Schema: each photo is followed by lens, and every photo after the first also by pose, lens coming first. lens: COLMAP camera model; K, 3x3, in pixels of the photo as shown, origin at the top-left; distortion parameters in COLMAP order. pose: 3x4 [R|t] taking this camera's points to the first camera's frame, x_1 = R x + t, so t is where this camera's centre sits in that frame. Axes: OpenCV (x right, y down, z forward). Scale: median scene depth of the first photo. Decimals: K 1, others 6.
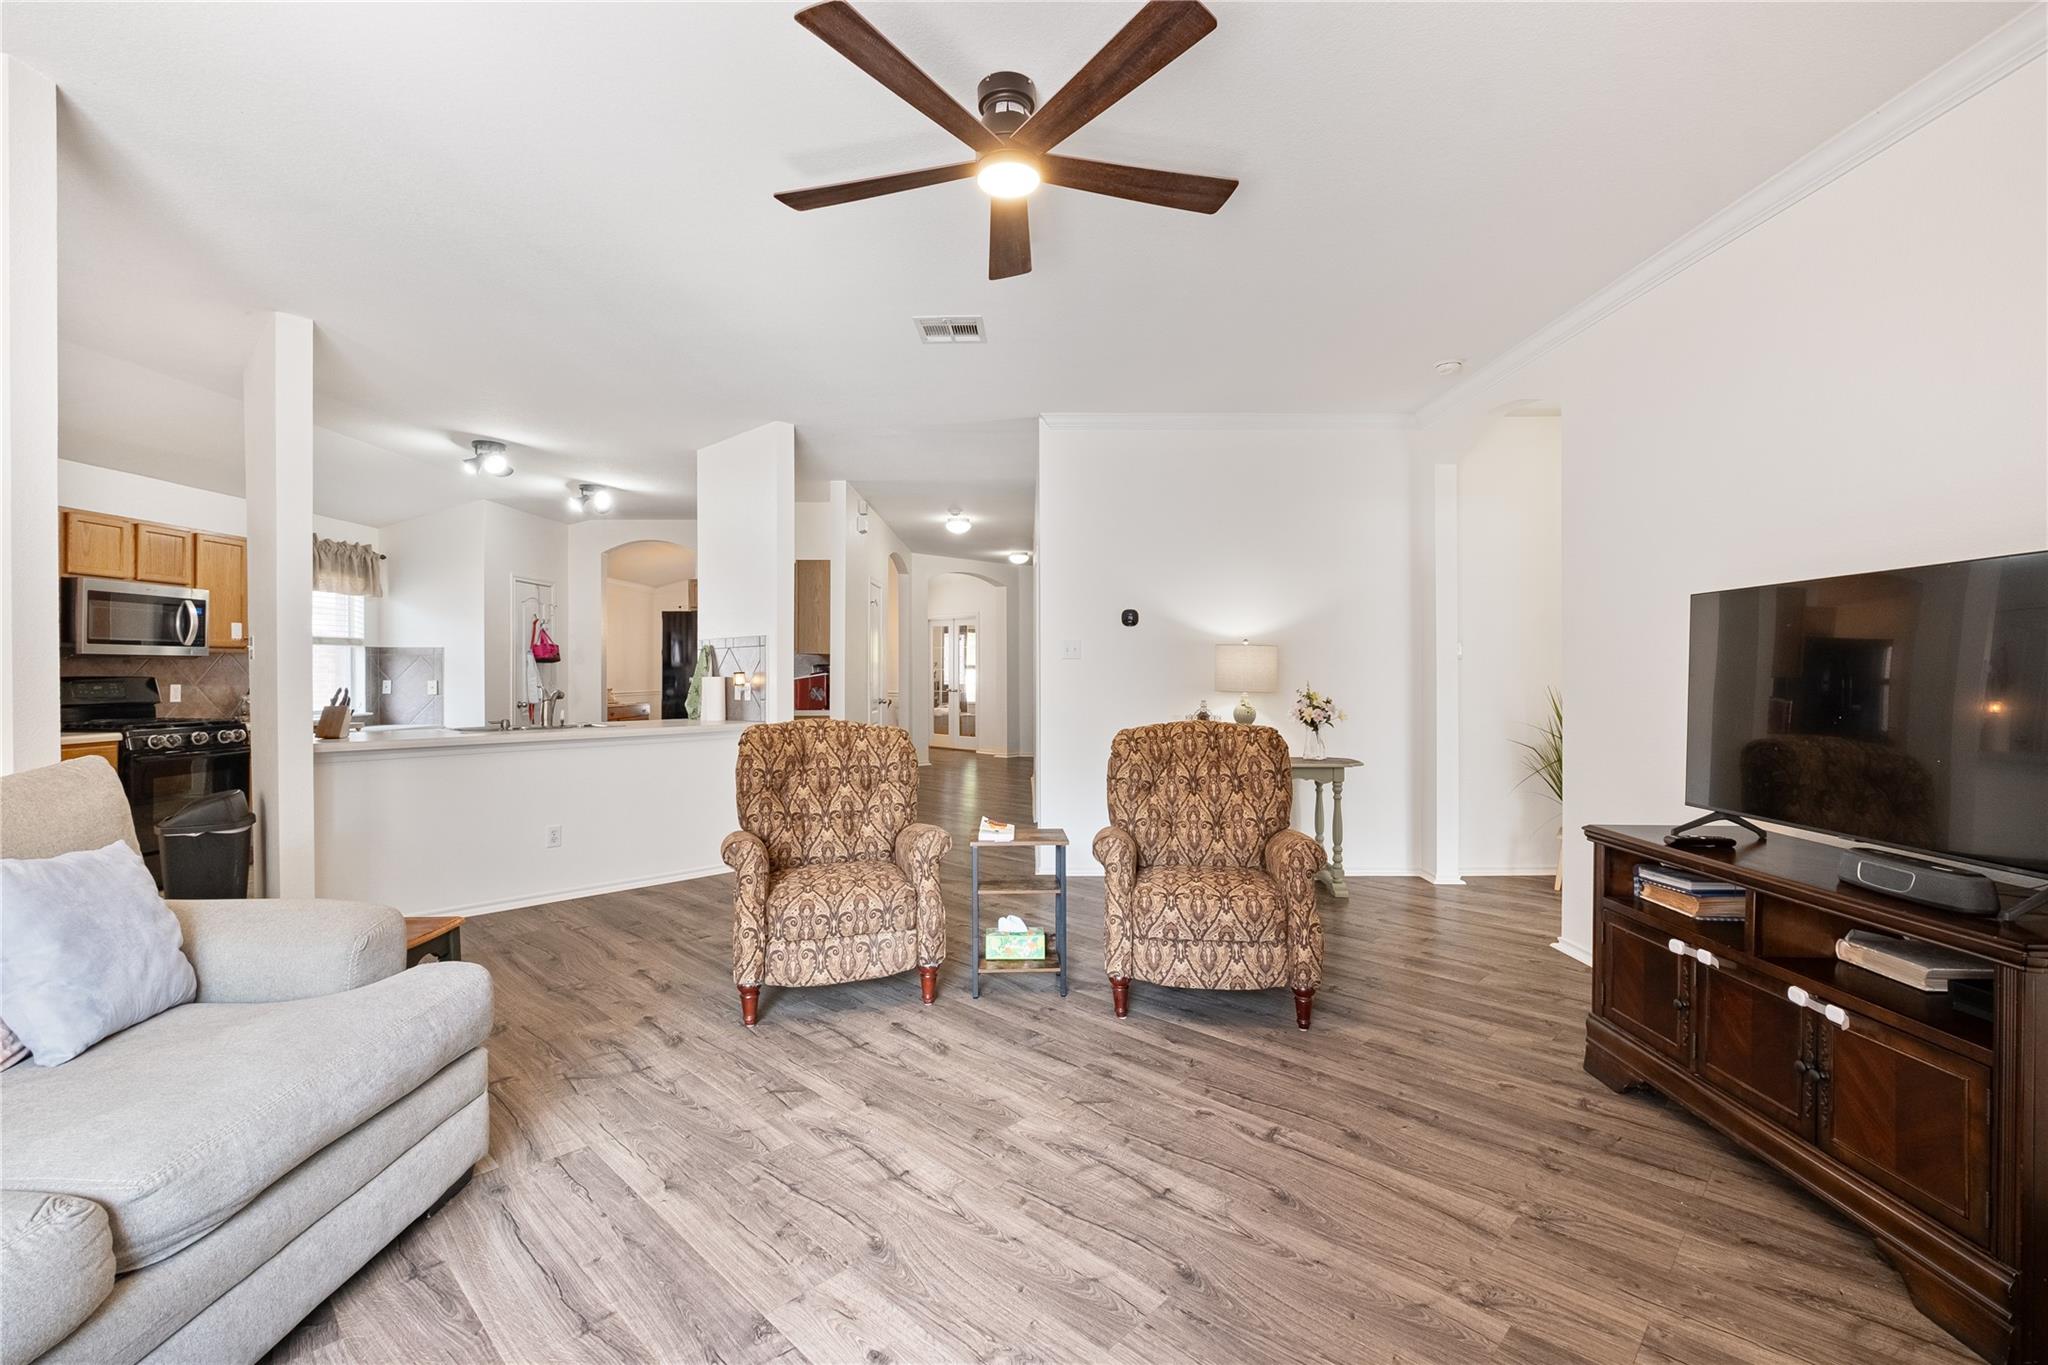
lens RADIAL K [[900.7, 0, 1027.1], [0, 900.7, 677.8], [0, 0, 1]] dist [-0.000967, -0.000608]
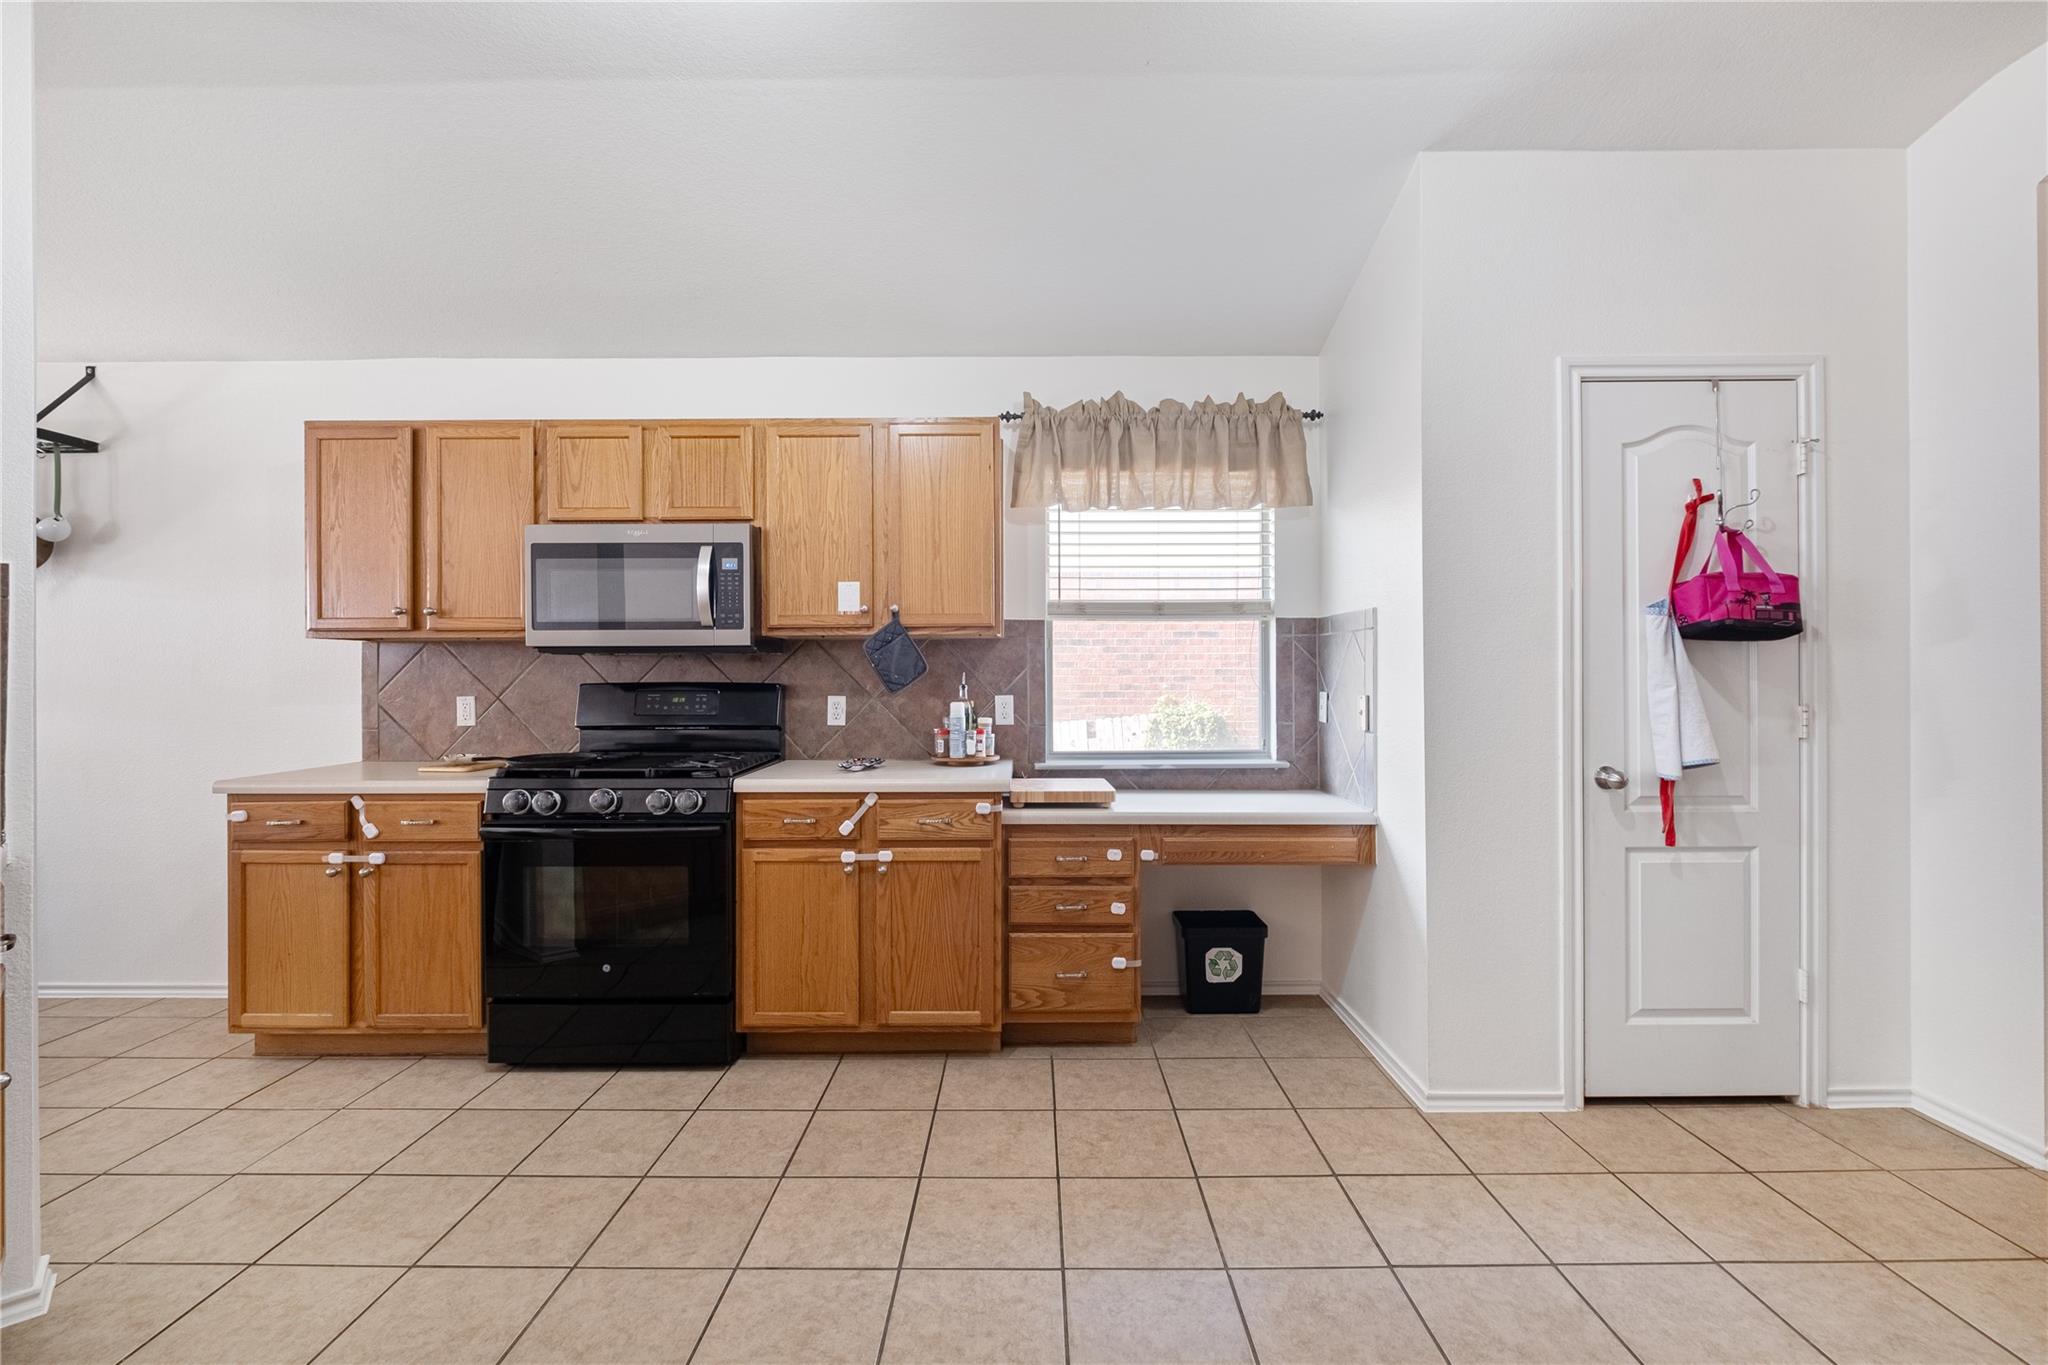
lens RADIAL K [[890.3, 0, 1031.5], [0, 890.3, 672.1], [0, 0, 1]] dist [0.000138, -0.002954]
pose [[0.003688, -0.000171, -0.999993, -0.274237], [-0.003014, 0.999995, -0.000182, -0.006422], [0.999989, 0.003014, 0.003688, 0.857561]]
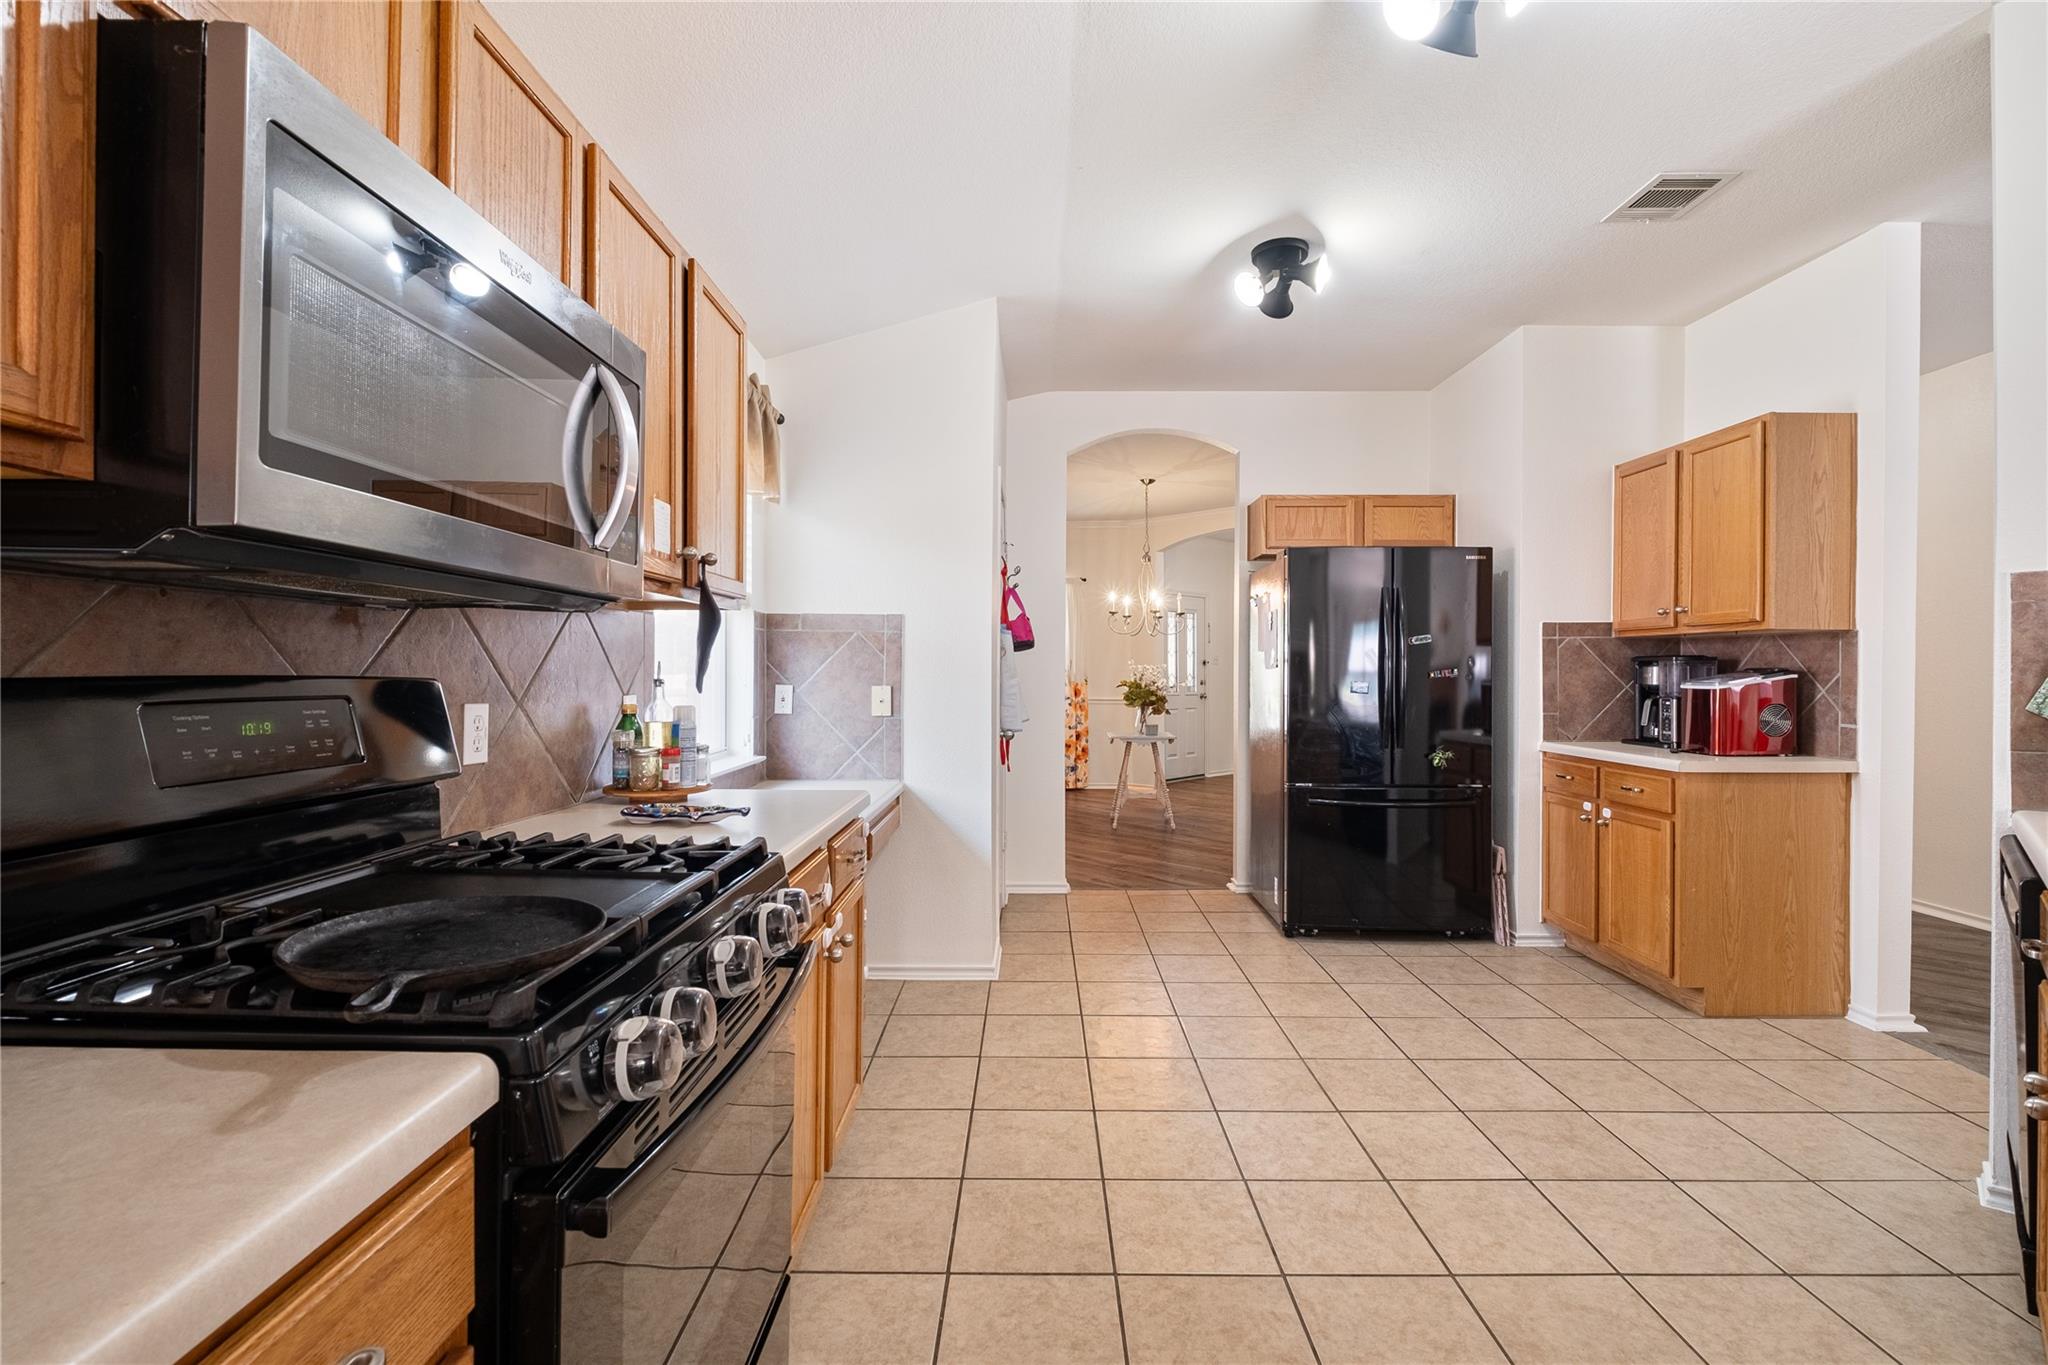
lens RADIAL K [[890.3, 0, 1031.5], [0, 890.3, 672.1], [0, 0, 1]] dist [0.000138, -0.002954]
pose [[0.999986, 0.005274, 0.000166, -0.584355], [-0.005273, 0.999959, -0.007344, -0.001075], [-0.000205, 0.007343, 0.999973, 0.542529]]
